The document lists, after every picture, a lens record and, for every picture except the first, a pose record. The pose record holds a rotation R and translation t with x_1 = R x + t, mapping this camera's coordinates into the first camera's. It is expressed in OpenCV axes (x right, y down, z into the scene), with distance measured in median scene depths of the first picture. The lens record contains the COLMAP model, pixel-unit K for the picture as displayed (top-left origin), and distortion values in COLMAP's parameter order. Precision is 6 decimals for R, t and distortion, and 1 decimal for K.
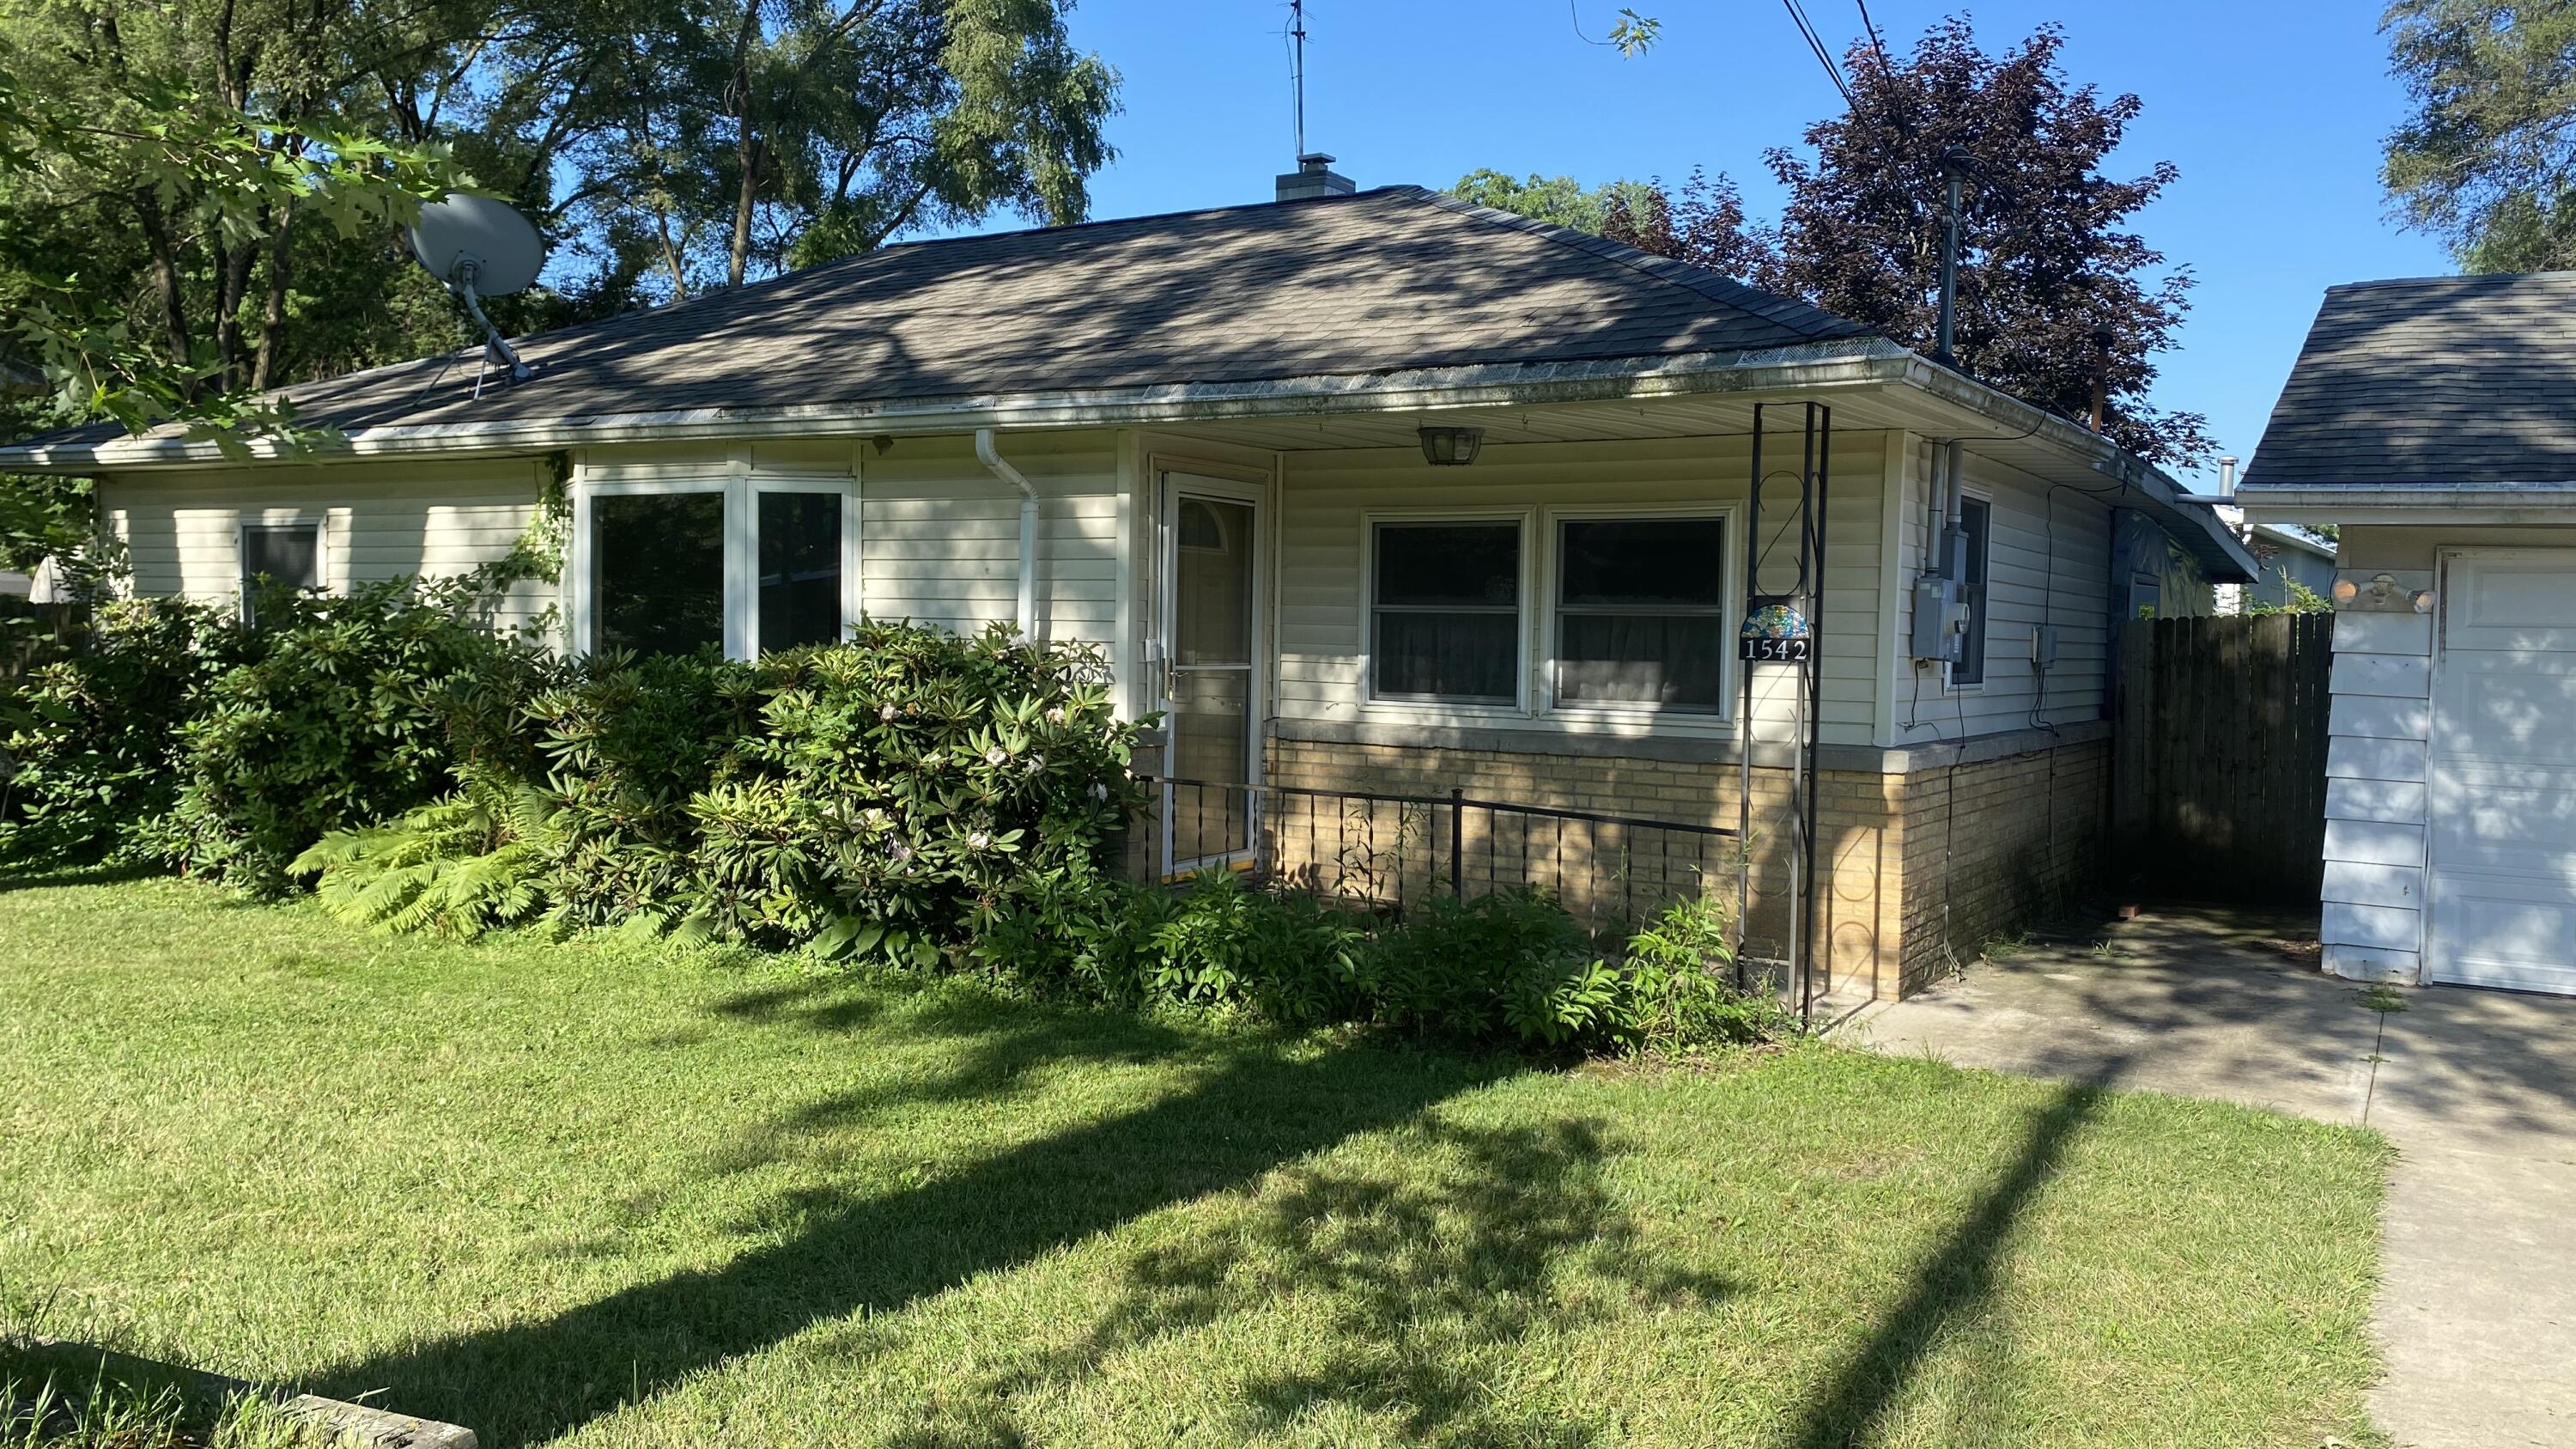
lens RADIAL K [[1935.0, 0, 1283.2], [0, 1935.0, 711.3], [0, 0, 1]] dist [0.004628, -0.001530]
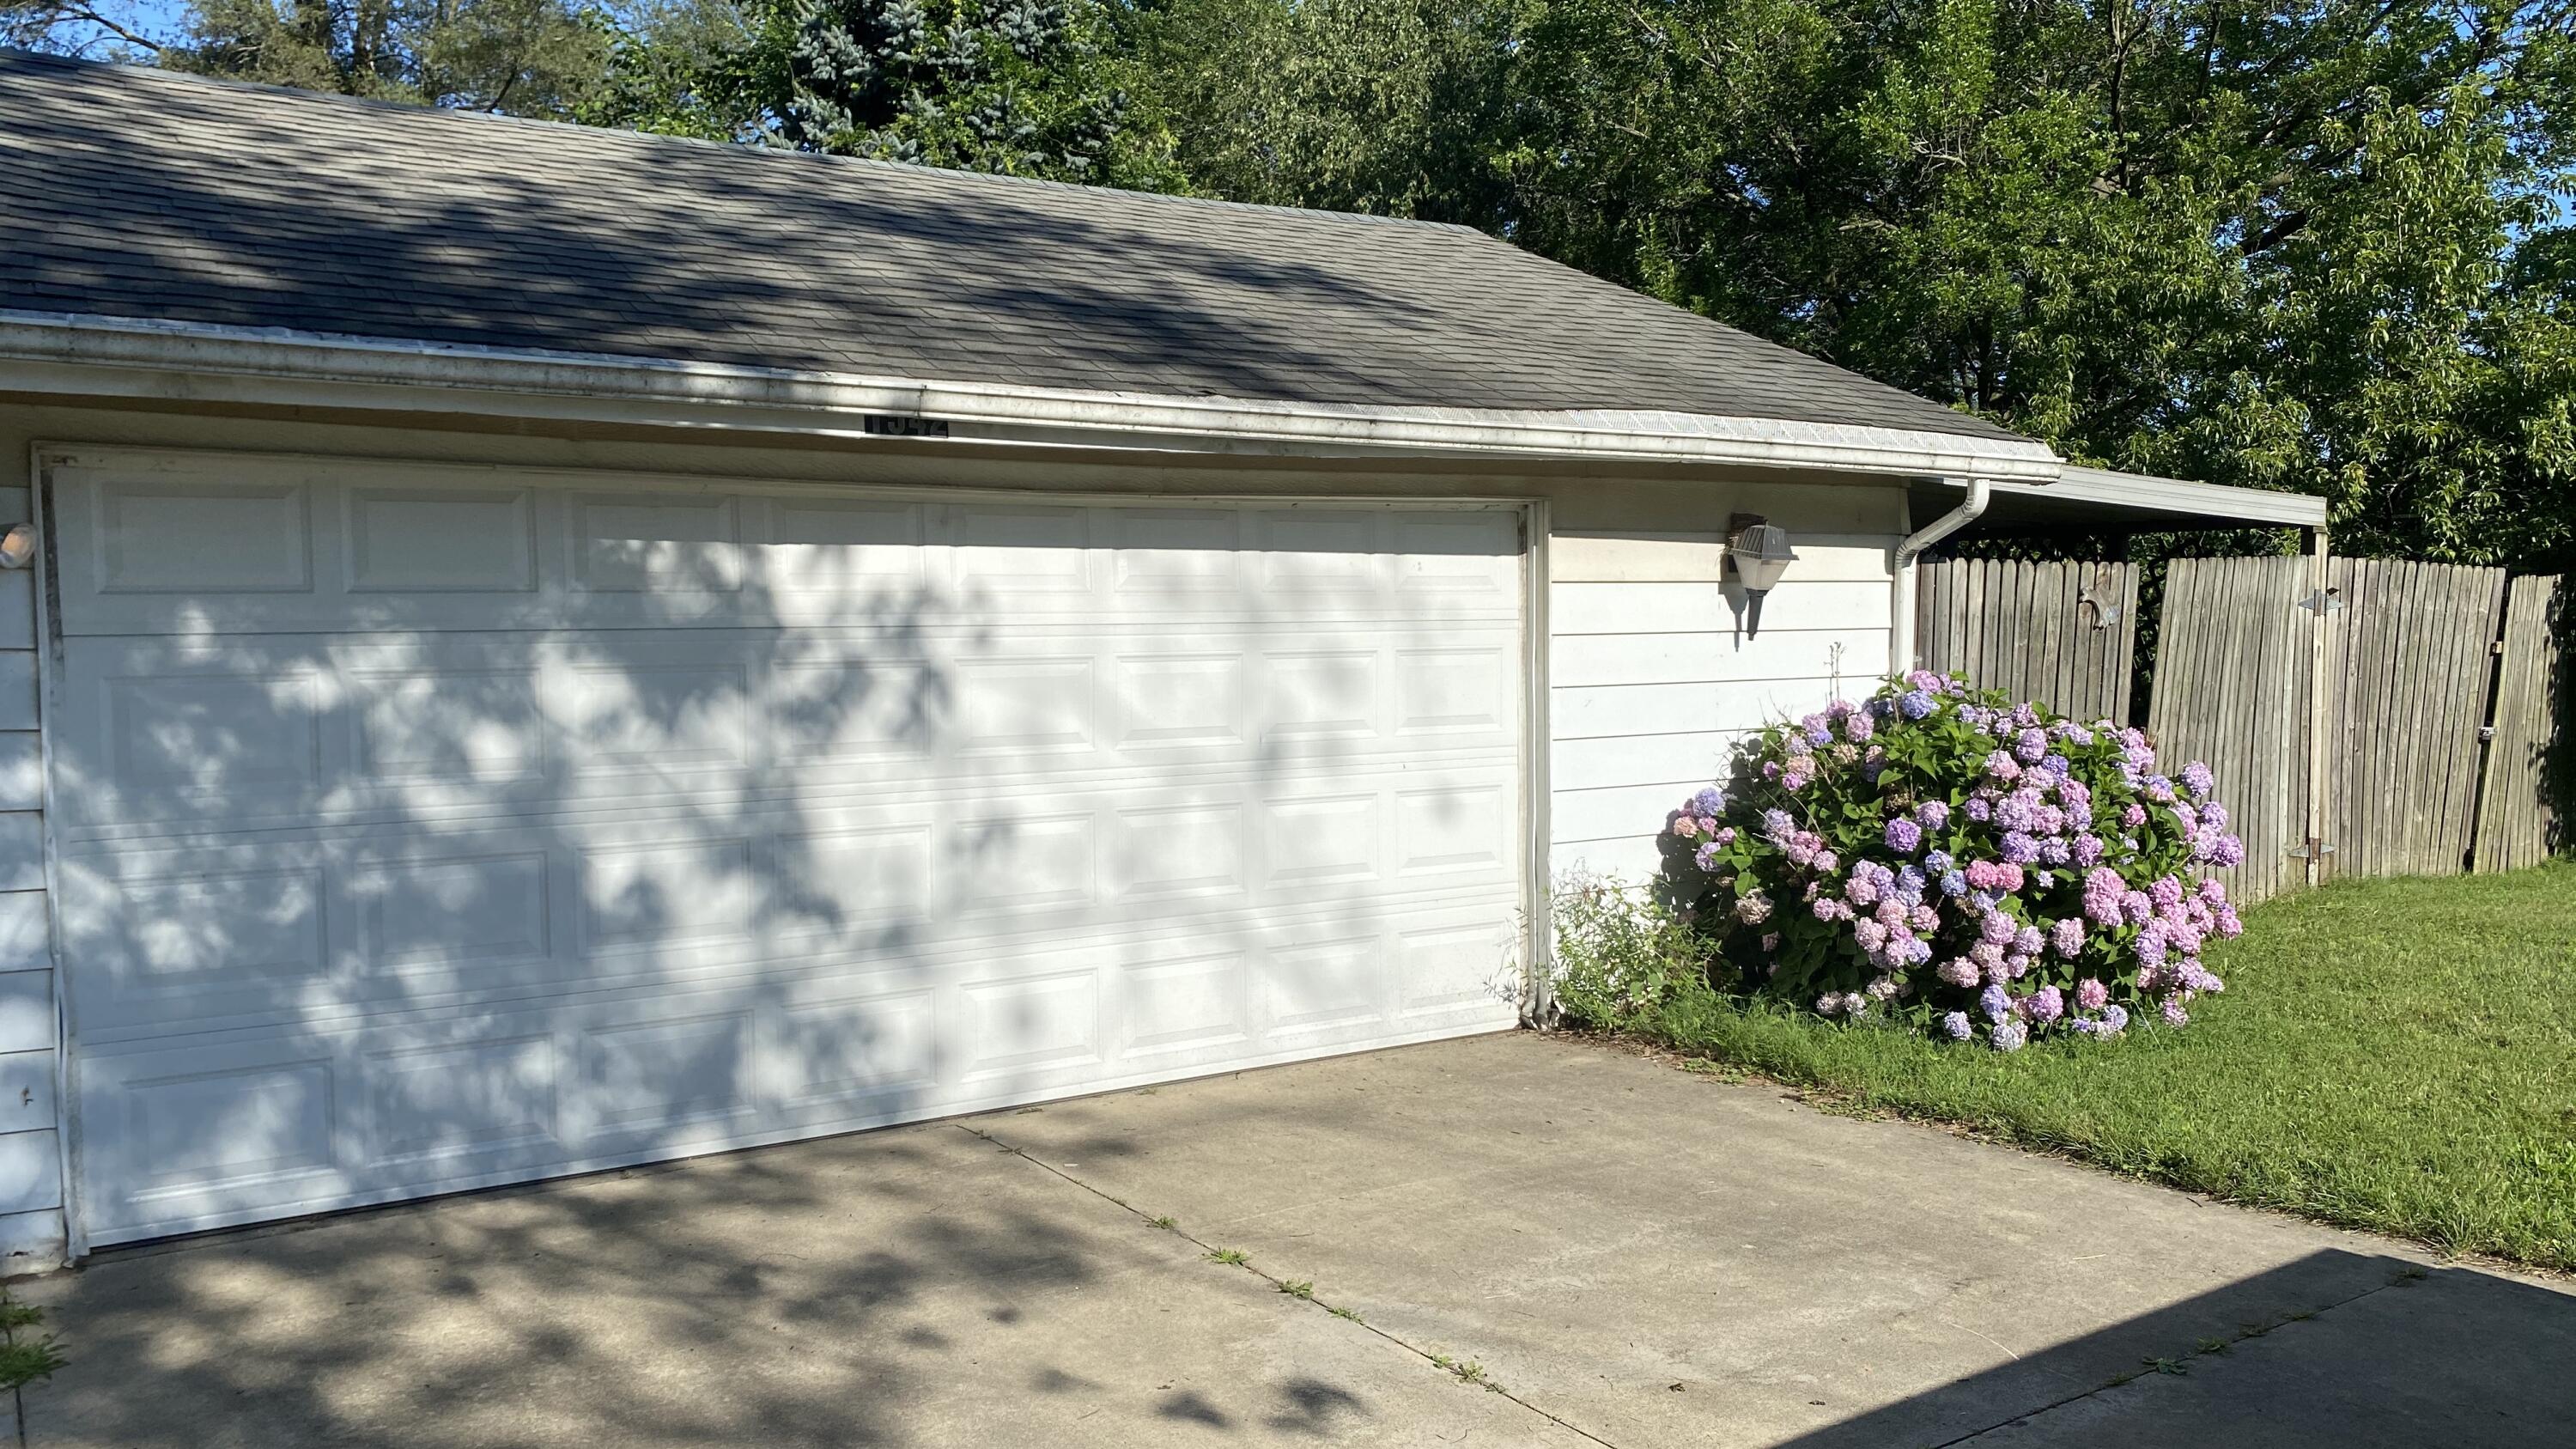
lens RADIAL K [[1935.0, 0, 1283.2], [0, 1935.0, 711.3], [0, 0, 1]] dist [0.004628, -0.001530]
pose [[0.418364, -0.068603, 0.905685, 0.256205], [0.056309, 0.997184, 0.049522, -0.019084], [-0.906532, 0.030280, 0.421049, 0.472364]]
